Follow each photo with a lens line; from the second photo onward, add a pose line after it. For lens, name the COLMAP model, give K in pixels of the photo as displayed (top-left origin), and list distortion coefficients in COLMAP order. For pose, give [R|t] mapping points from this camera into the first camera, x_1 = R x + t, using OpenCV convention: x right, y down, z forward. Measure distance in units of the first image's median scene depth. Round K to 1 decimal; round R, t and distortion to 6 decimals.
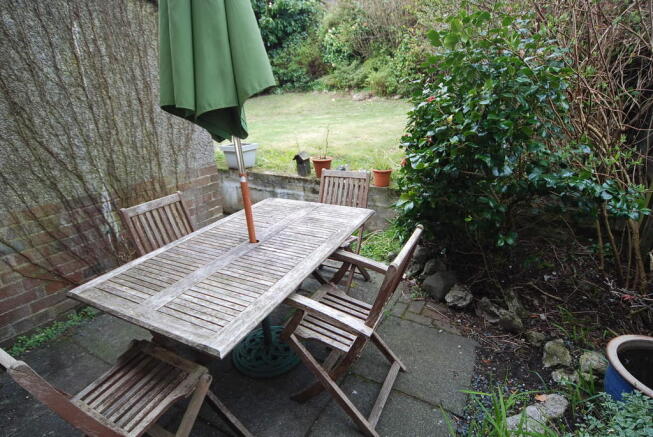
lens RADIAL K [[350.6, 0, 326.5], [0, 350.6, 218.5], [0, 0, 1]] dist [-0.002530, -0.000596]
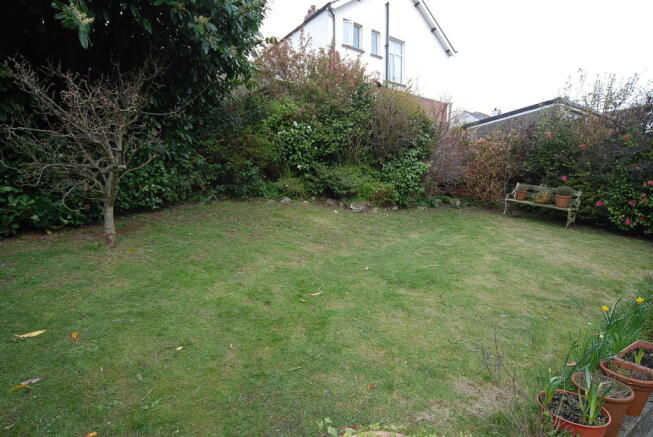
lens RADIAL K [[350.6, 0, 326.5], [0, 350.6, 218.5], [0, 0, 1]] dist [-0.002530, -0.000596]
pose [[0.460533, -0.037181, 0.886863, -0.624186], [0.281956, 0.953505, -0.106440, -0.241295], [-0.841671, 0.299075, 0.449604, 0.657749]]
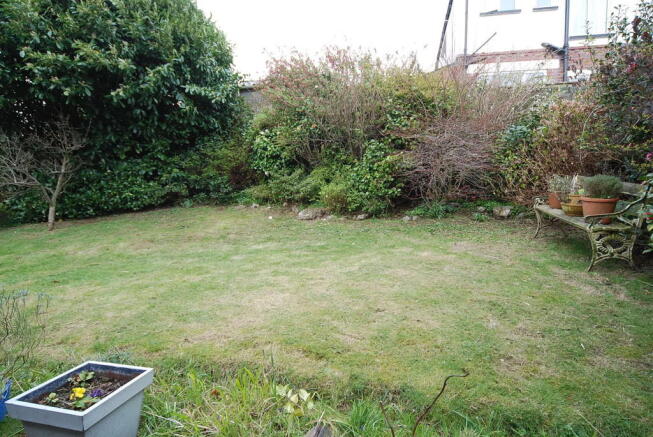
lens RADIAL K [[350.6, 0, 326.5], [0, 350.6, 218.5], [0, 0, 1]] dist [-0.002530, -0.000596]
pose [[0.962420, 0.013838, 0.271211, -0.061939], [0.066372, 0.956427, -0.284327, -0.121090], [-0.263328, 0.291643, 0.919567, 0.300218]]
